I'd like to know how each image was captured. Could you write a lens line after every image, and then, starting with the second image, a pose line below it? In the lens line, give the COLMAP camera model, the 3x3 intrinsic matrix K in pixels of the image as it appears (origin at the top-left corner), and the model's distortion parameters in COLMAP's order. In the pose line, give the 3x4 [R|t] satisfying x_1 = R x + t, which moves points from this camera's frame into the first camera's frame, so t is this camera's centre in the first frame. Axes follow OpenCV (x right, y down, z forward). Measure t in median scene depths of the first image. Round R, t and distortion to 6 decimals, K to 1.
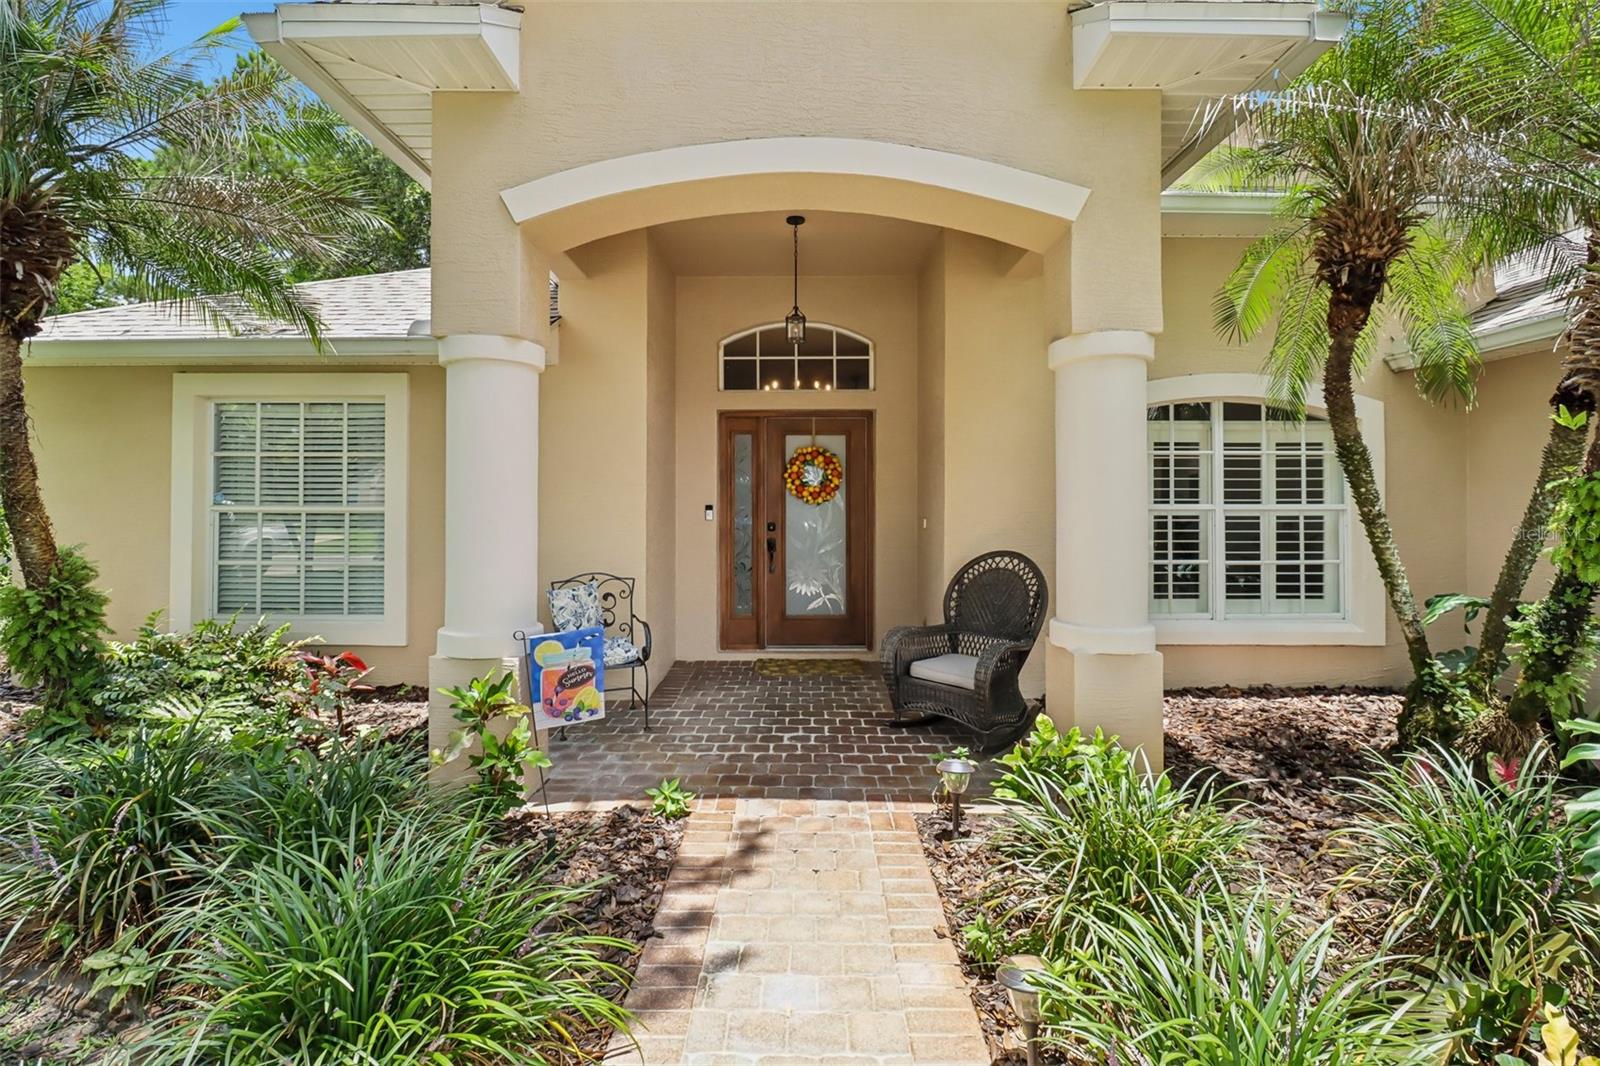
lens RADIAL K [[751.5, 0, 802.3], [0, 751.5, 503.5], [0, 0, 1]] dist [0.019831, -0.017195]
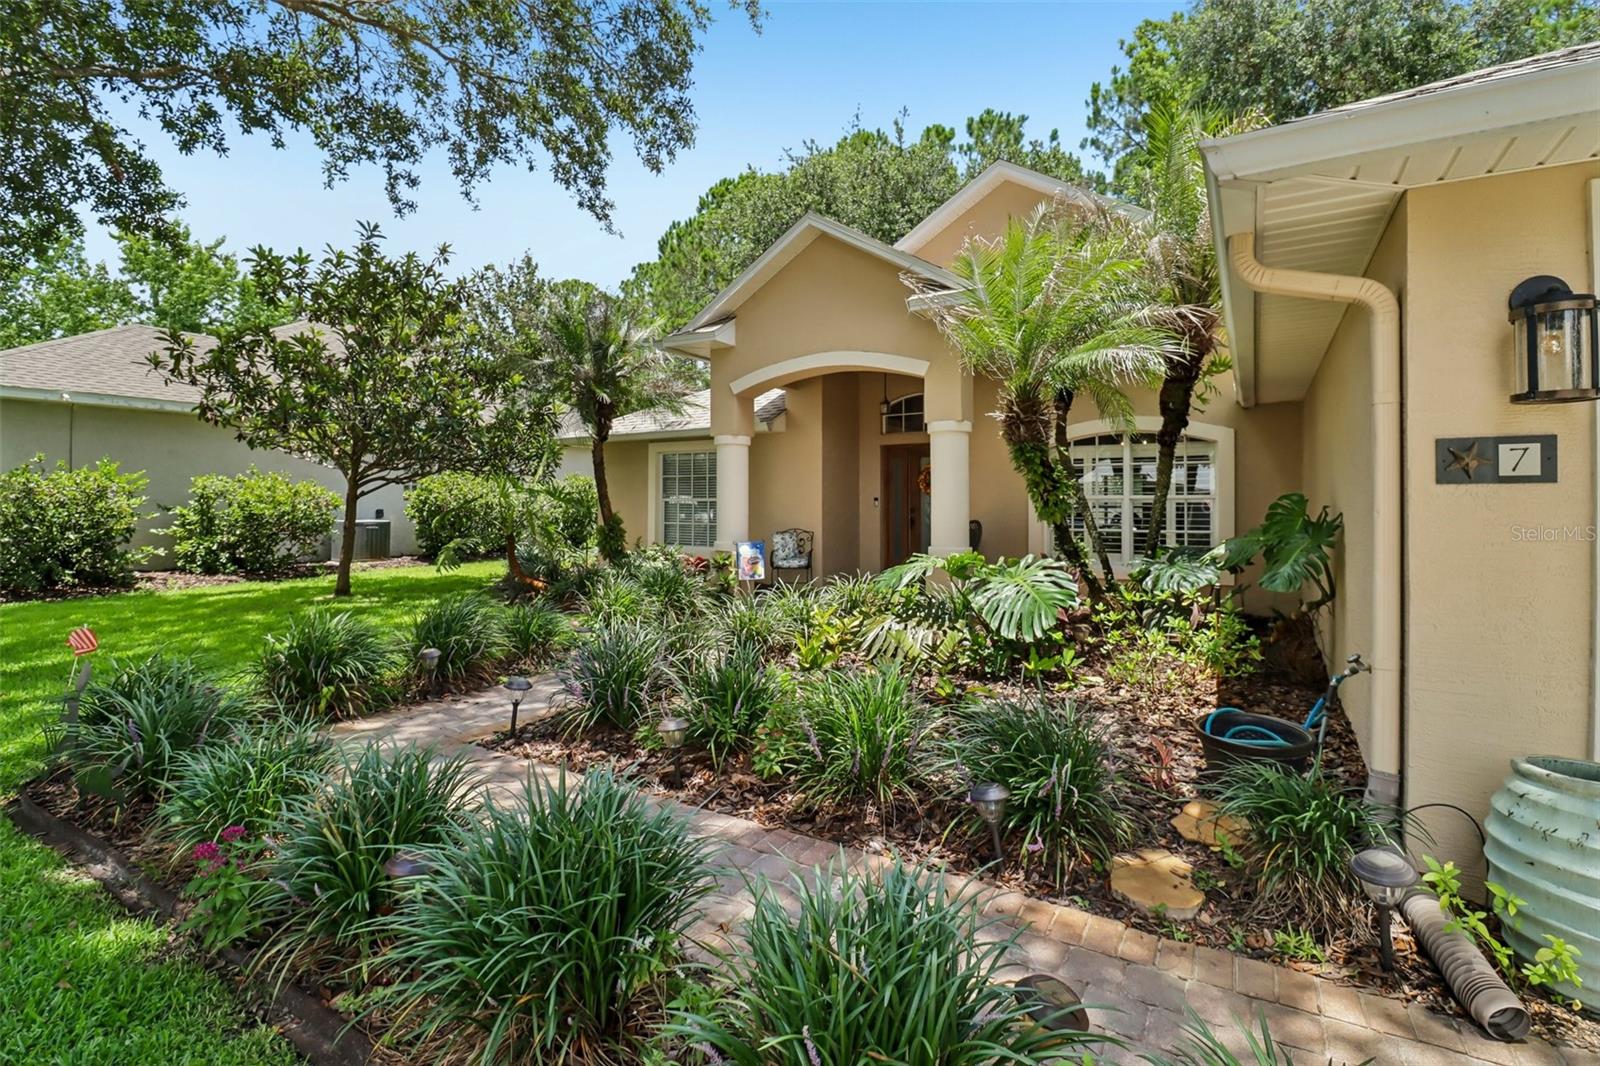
lens RADIAL K [[751.5, 0, 802.3], [0, 751.5, 503.5], [0, 0, 1]] dist [0.019831, -0.017195]
pose [[0.857066, 0.000140, -0.515207, 0.809232], [0.005848, 0.999933, 0.010000, -0.001581], [0.515174, -0.011584, 0.857007, -0.793217]]
